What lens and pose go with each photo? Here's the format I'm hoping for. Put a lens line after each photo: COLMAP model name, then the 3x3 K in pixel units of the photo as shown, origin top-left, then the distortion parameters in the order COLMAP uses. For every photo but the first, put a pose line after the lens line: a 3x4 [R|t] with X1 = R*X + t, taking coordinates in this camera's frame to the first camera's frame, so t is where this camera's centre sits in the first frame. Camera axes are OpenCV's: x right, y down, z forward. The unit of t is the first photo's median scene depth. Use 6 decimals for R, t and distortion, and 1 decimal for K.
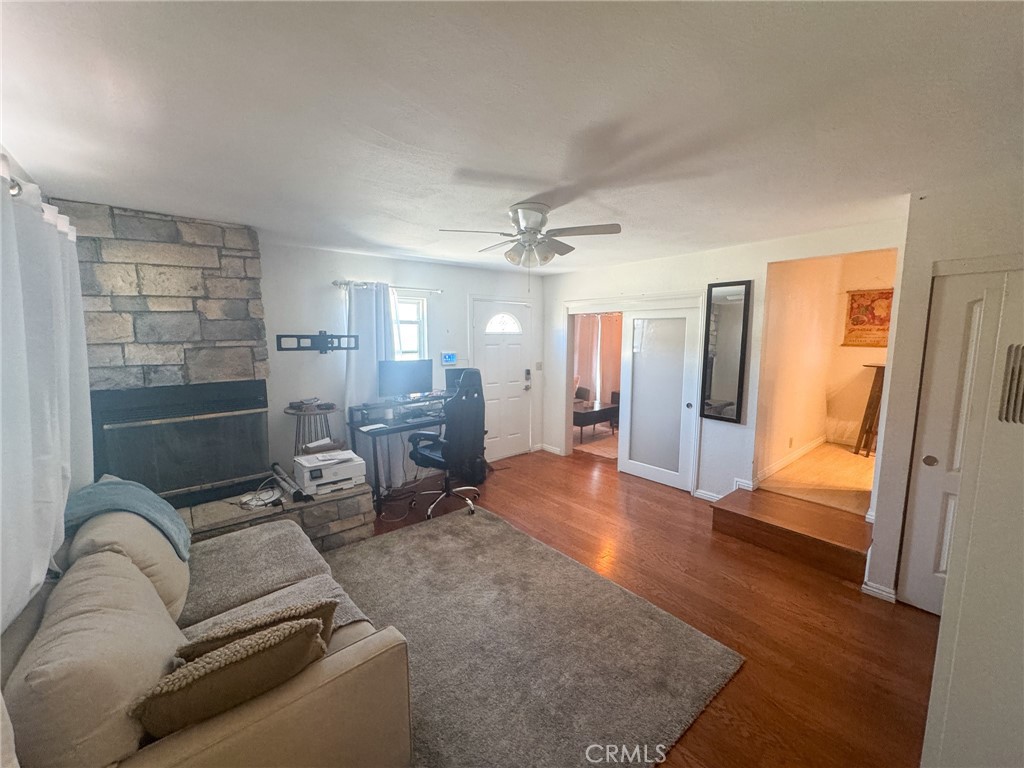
lens RADIAL K [[410.0, 0, 512.0], [0, 410.0, 384.0], [0, 0, 1]] dist [-0.000784, 0.000080]
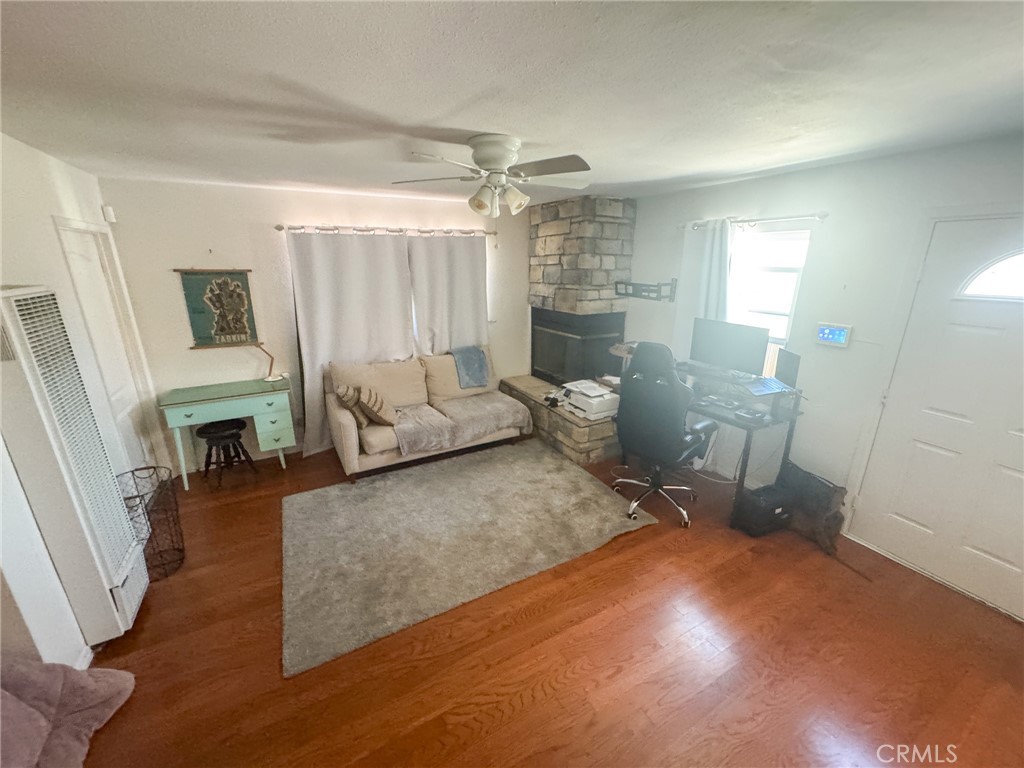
lens RADIAL K [[410.0, 0, 512.0], [0, 410.0, 384.0], [0, 0, 1]] dist [-0.000784, 0.000080]
pose [[-0.182619, 0.290644, -0.939242, 0.808034], [-0.117963, 0.941929, 0.314411, -0.206330], [0.976081, 0.168213, -0.137729, 1.067235]]
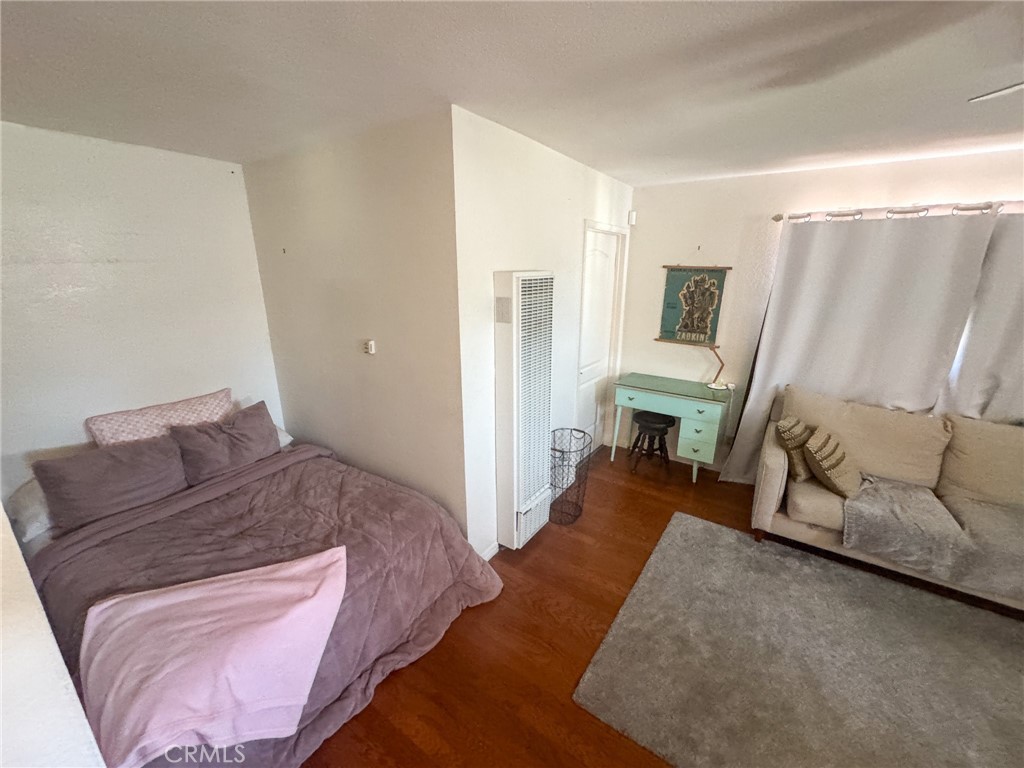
lens RADIAL K [[410.0, 0, 512.0], [0, 410.0, 384.0], [0, 0, 1]] dist [-0.000784, 0.000080]
pose [[-0.961474, 0.075513, -0.264321, 0.607449], [-0.034695, 0.920508, 0.389181, -0.173498], [0.272698, 0.383358, -0.882424, 1.031833]]
